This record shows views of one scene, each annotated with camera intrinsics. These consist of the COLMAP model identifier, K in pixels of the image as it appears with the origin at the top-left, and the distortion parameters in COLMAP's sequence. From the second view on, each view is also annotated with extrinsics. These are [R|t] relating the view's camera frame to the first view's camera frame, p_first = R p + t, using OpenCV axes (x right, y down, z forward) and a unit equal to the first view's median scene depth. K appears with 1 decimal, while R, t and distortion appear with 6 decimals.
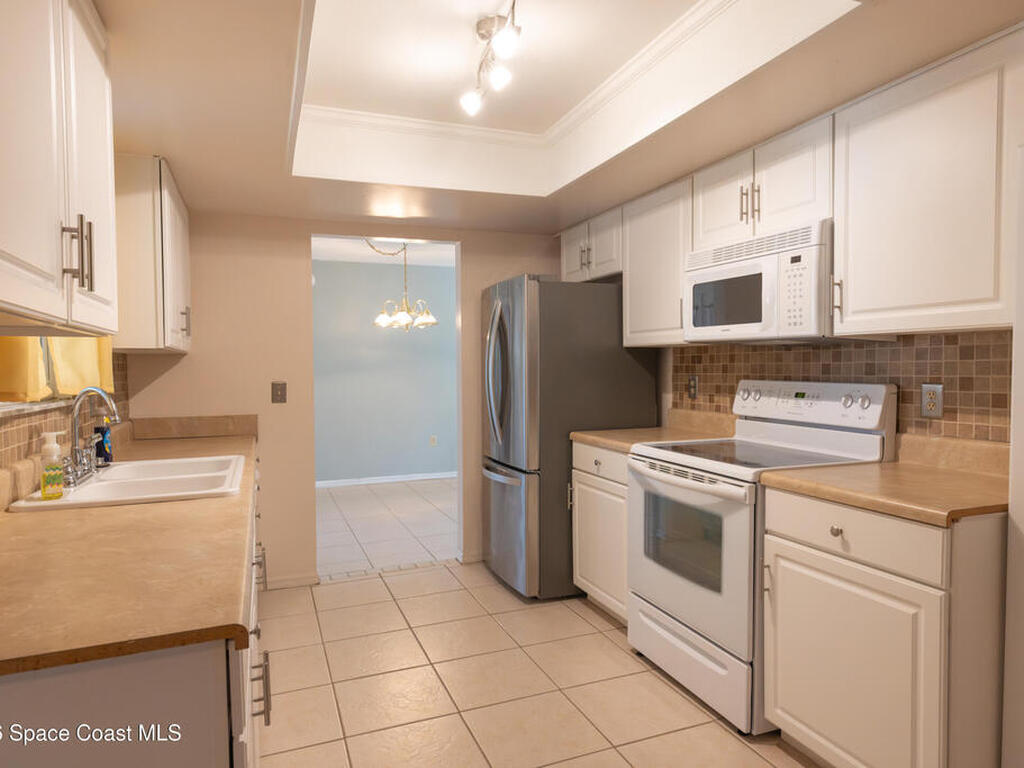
lens RADIAL K [[642.3, 0, 512.0], [0, 642.3, 384.0], [0, 0, 1]] dist [-0.006579, 0.000151]
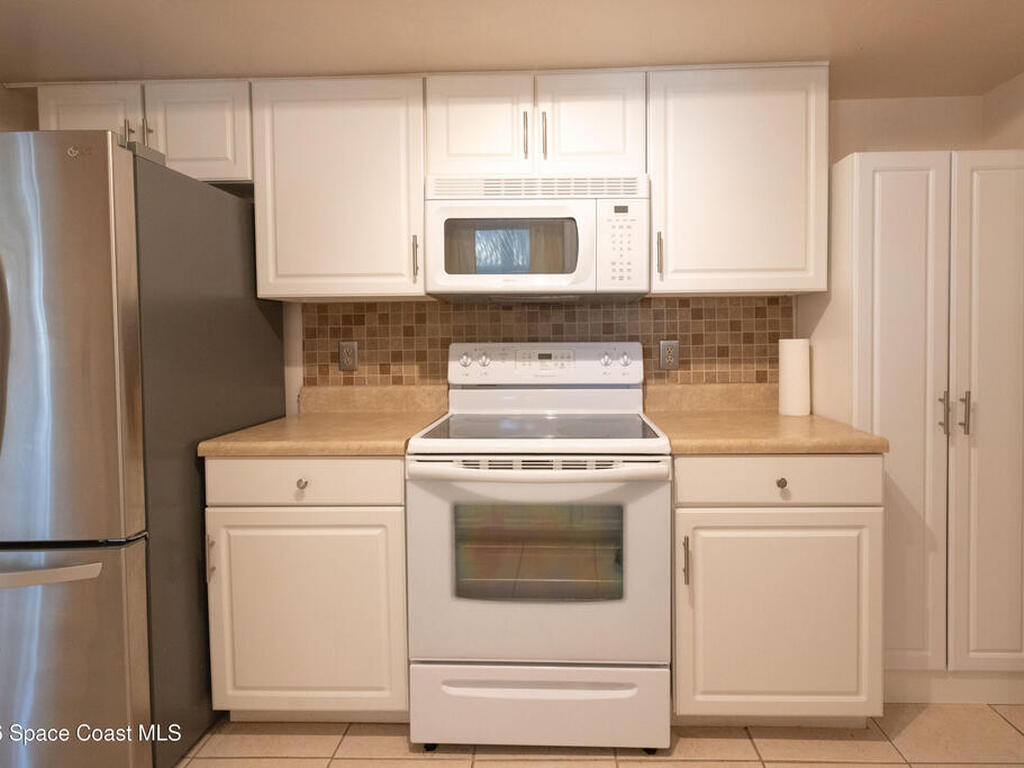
lens RADIAL K [[540.1, 0, 544.6], [0, 540.1, 348.0], [0, 0, 1]] dist [0.000471, -0.000006]
pose [[0.389273, -0.021254, 0.920877, -0.286386], [0.035742, 0.999329, 0.007956, -0.001539], [-0.920429, 0.029817, 0.389772, 0.688058]]
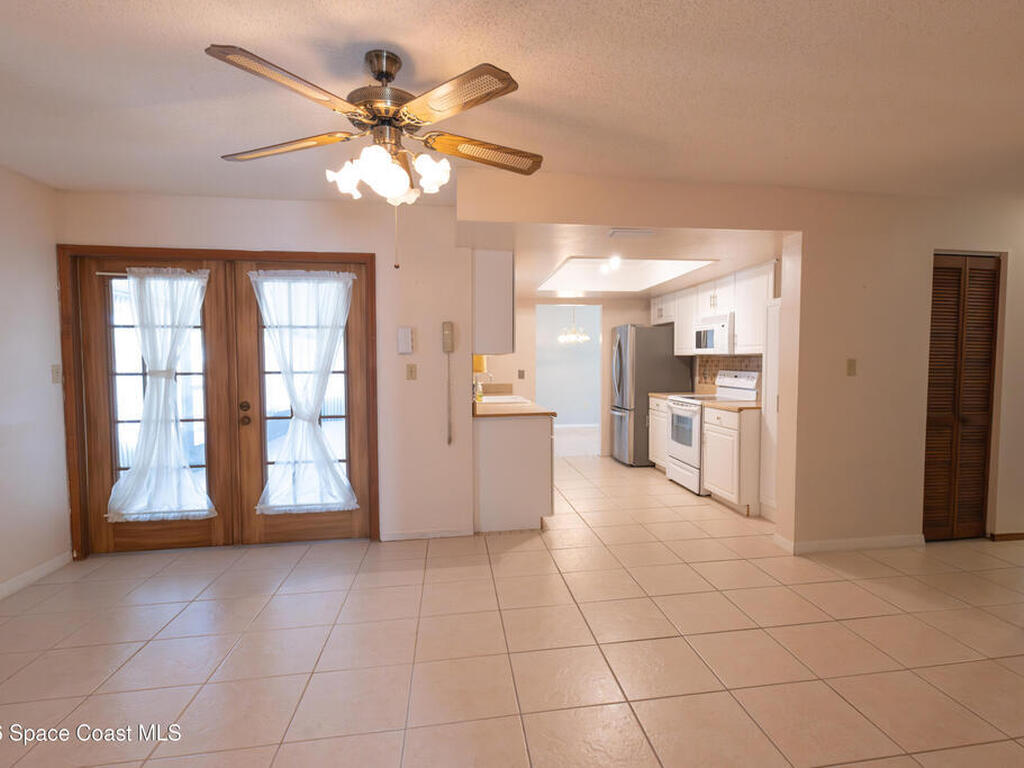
lens RADIAL K [[525.9, 0, 541.9], [0, 525.9, 383.3], [0, 0, 1]] dist [0.000493, -0.000120]
pose [[0.979556, 0.014420, -0.200656, 0.120368], [-0.011470, 0.999809, 0.015854, 0.020023], [0.200847, -0.013229, 0.979533, -1.158069]]
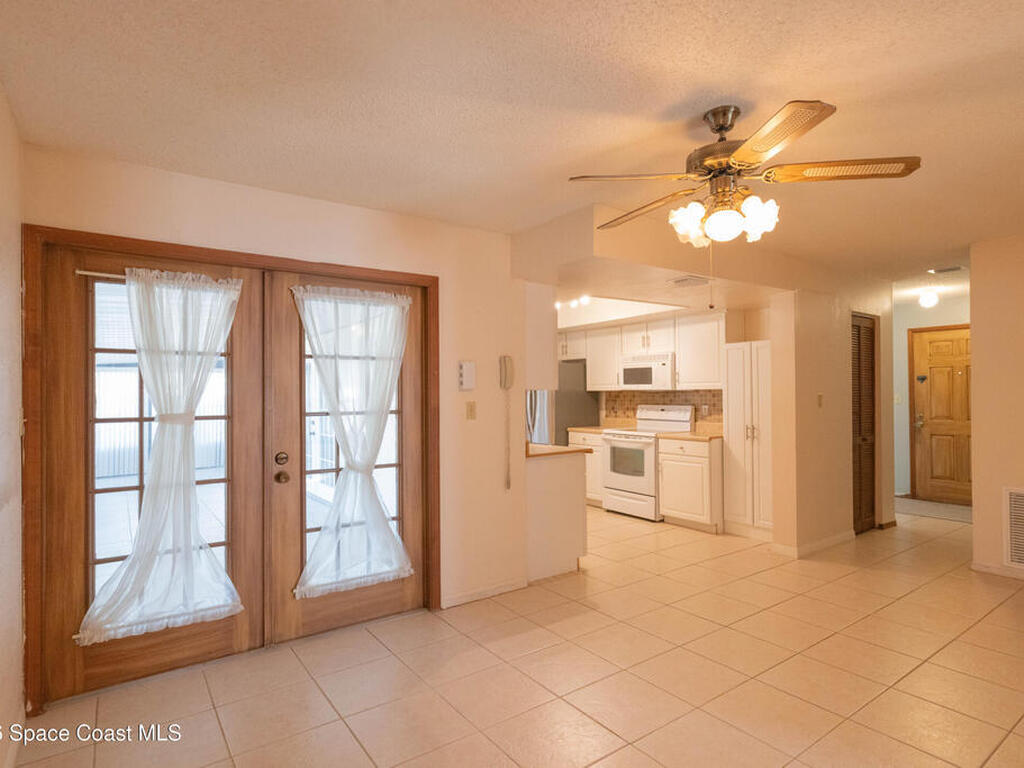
lens RADIAL K [[561.6, 0, 514.3], [0, 561.6, 382.9], [0, 0, 1]] dist [-0.003751, -0.000928]
pose [[0.968799, 0.006057, 0.247775, -0.766682], [0.006811, 0.998673, -0.051045, 0.019723], [-0.247755, 0.051139, 0.967472, -1.182102]]
